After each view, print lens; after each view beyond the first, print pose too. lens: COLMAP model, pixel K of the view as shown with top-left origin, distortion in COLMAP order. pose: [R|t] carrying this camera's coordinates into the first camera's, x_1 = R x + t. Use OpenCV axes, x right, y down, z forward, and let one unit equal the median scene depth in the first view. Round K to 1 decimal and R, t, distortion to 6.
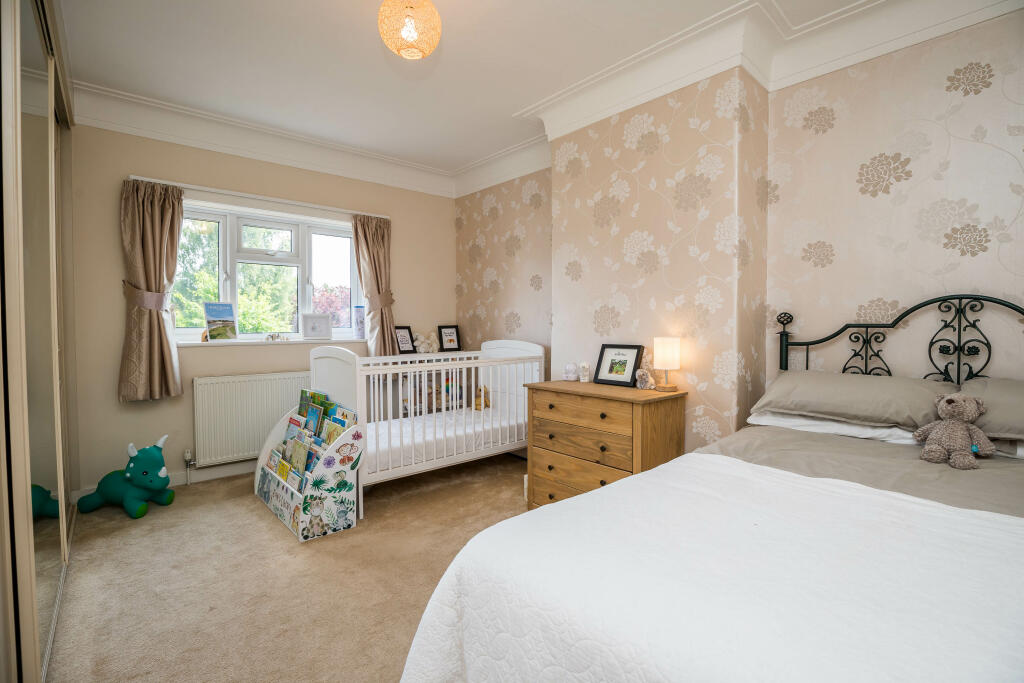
lens RADIAL K [[481.5, 0, 512.0], [0, 481.5, 340.7], [0, 0, 1]] dist [-0.030466, 0.004686]
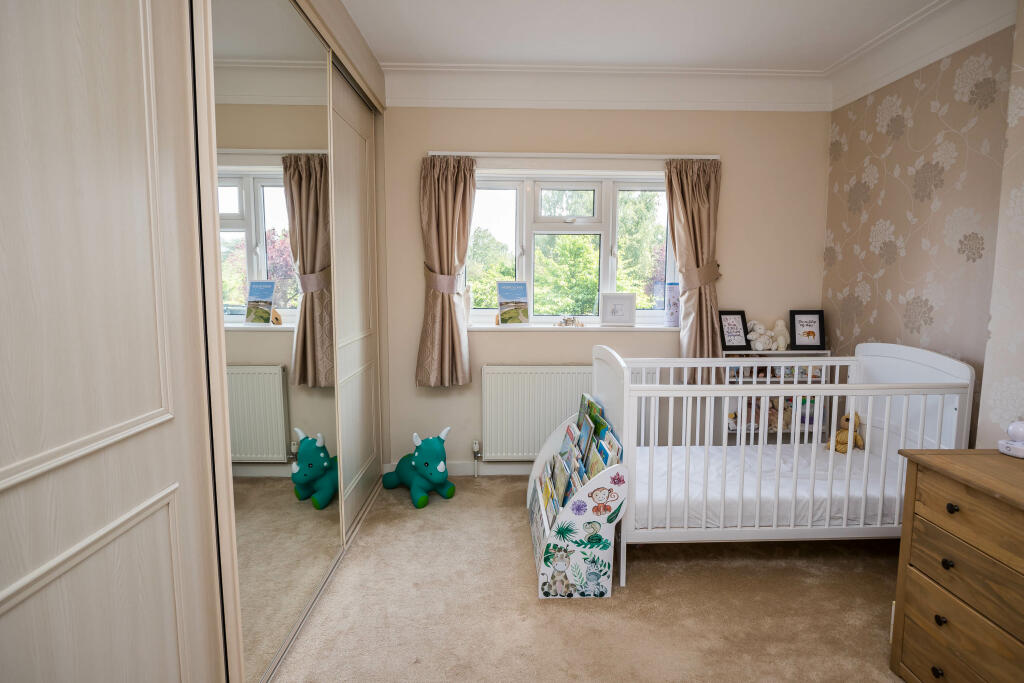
lens RADIAL K [[567.2, 0, 508.5], [0, 567.2, 339.0], [0, 0, 1]] dist [-0.019648, 0.005214]
pose [[0.767836, 0.071052, -0.636694, 0.069936], [-0.020553, 0.996051, 0.086368, -0.071708], [0.640316, -0.053231, 0.766265, 0.194223]]
